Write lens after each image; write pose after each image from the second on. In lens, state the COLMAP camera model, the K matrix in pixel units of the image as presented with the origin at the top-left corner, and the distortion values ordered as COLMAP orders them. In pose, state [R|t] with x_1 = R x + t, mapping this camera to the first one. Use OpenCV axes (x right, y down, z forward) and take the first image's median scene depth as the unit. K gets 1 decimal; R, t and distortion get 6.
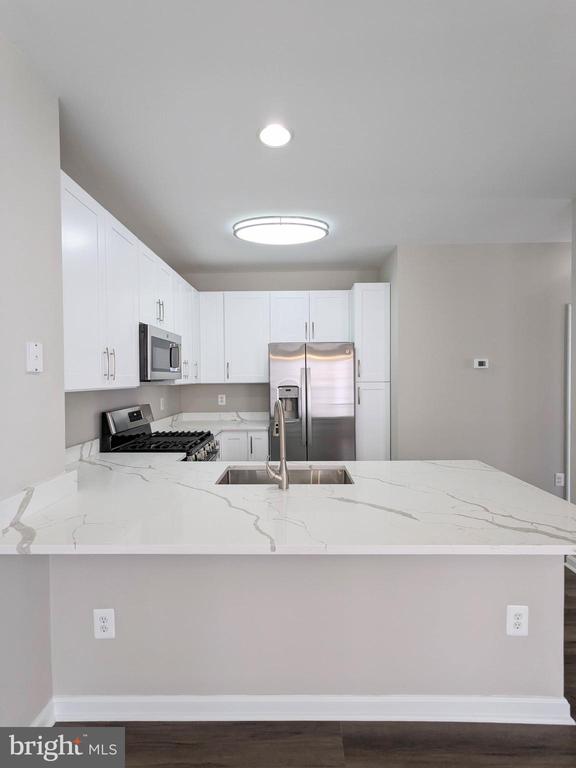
lens RADIAL K [[367.4, 0, 290.5], [0, 367.4, 383.7], [0, 0, 1]] dist [-0.000016, 0.003647]
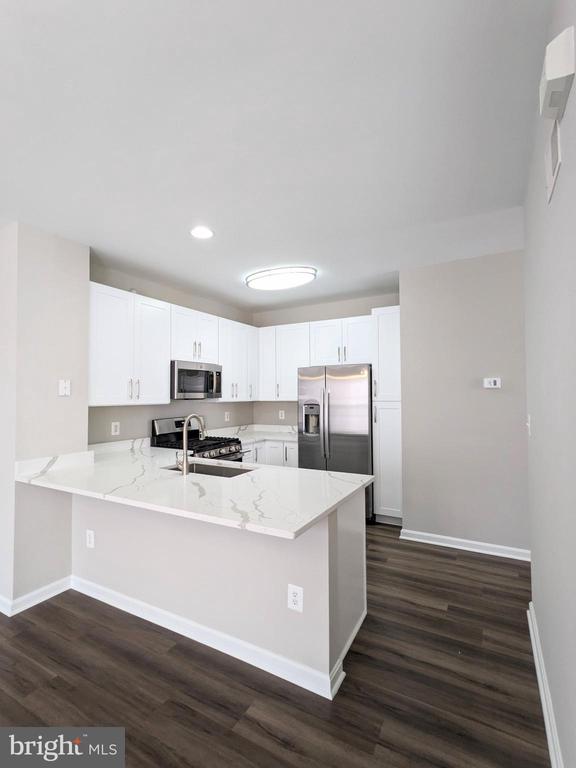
lens RADIAL K [[367.4, 0, 287.7], [0, 367.4, 384.5], [0, 0, 1]] dist [-0.000016, 0.003647]
pose [[0.878968, -0.011362, -0.476745, 0.479561], [-0.008506, 0.999184, -0.039495, -0.009175], [0.476804, 0.038770, 0.878154, -0.048479]]
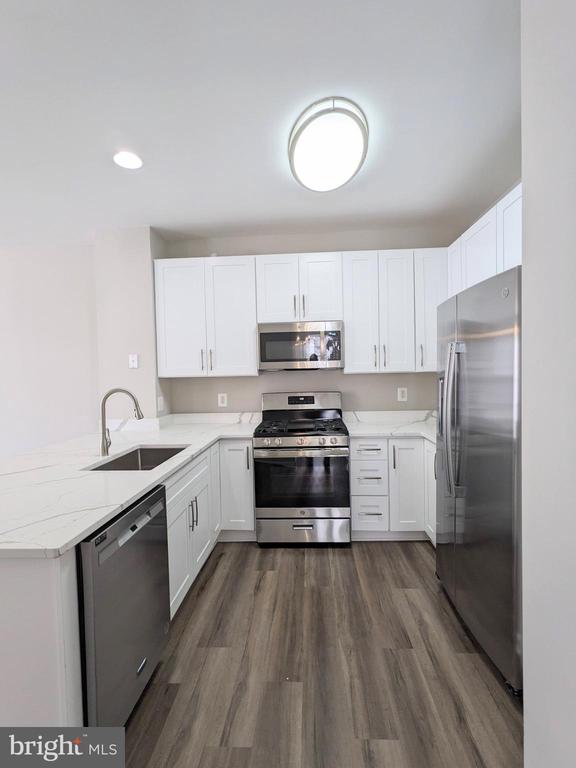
lens RADIAL K [[367.4, 0, 294.2], [0, 367.4, 371.0], [0, 0, 1]] dist [-0.000016, 0.003647]
pose [[-0.023602, 0.022287, -0.999473, 0.567230], [0.004520, 0.999744, 0.022187, -0.022562], [0.999711, -0.003994, -0.023697, 0.779380]]
